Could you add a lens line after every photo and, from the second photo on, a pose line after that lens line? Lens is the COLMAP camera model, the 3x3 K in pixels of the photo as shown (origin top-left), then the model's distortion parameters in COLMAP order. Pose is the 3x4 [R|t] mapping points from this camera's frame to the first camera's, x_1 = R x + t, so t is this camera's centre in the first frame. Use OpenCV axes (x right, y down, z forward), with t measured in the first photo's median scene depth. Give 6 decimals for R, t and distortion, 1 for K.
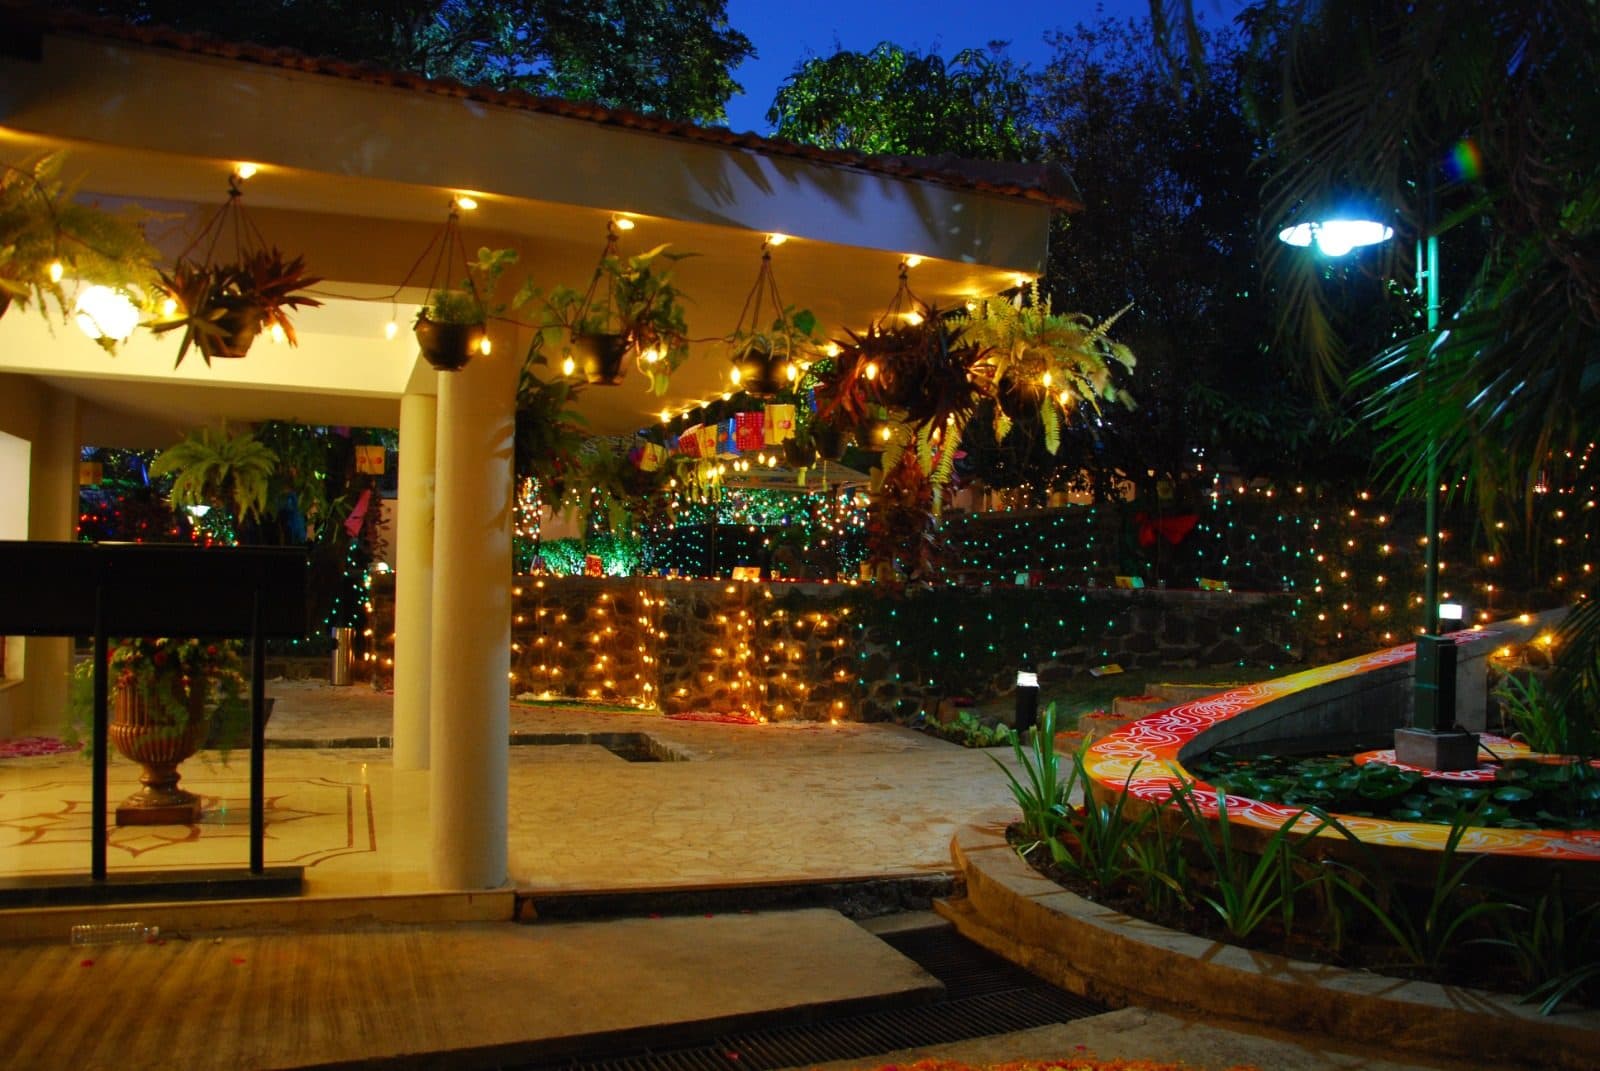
lens RADIAL K [[1262.1, 0, 801.6], [0, 1262.1, 547.4], [0, 0, 1]] dist [-0.154044, 0.126455]
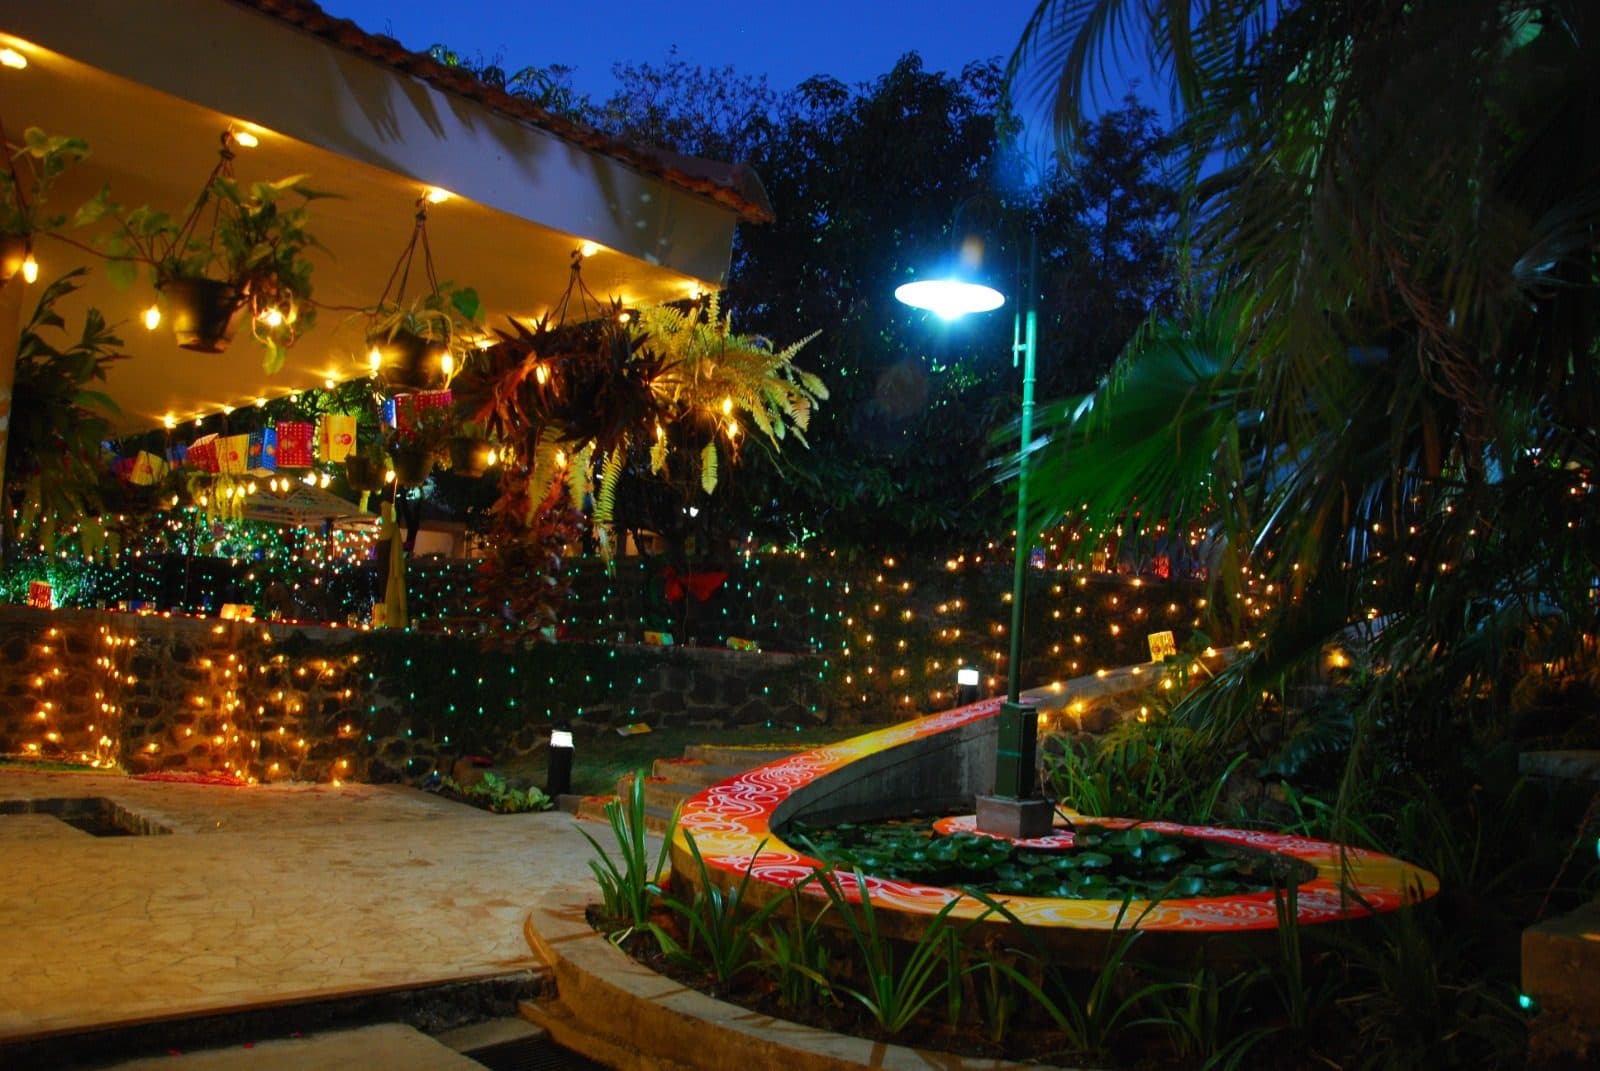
lens RADIAL K [[1262.1, 0, 801.6], [0, 1262.1, 547.4], [0, 0, 1]] dist [-0.154044, 0.126455]
pose [[0.911480, 0.060996, 0.406798, -0.066735], [-0.044166, 0.997740, -0.050644, 0.003623], [-0.408967, 0.028194, 0.912113, 0.114813]]
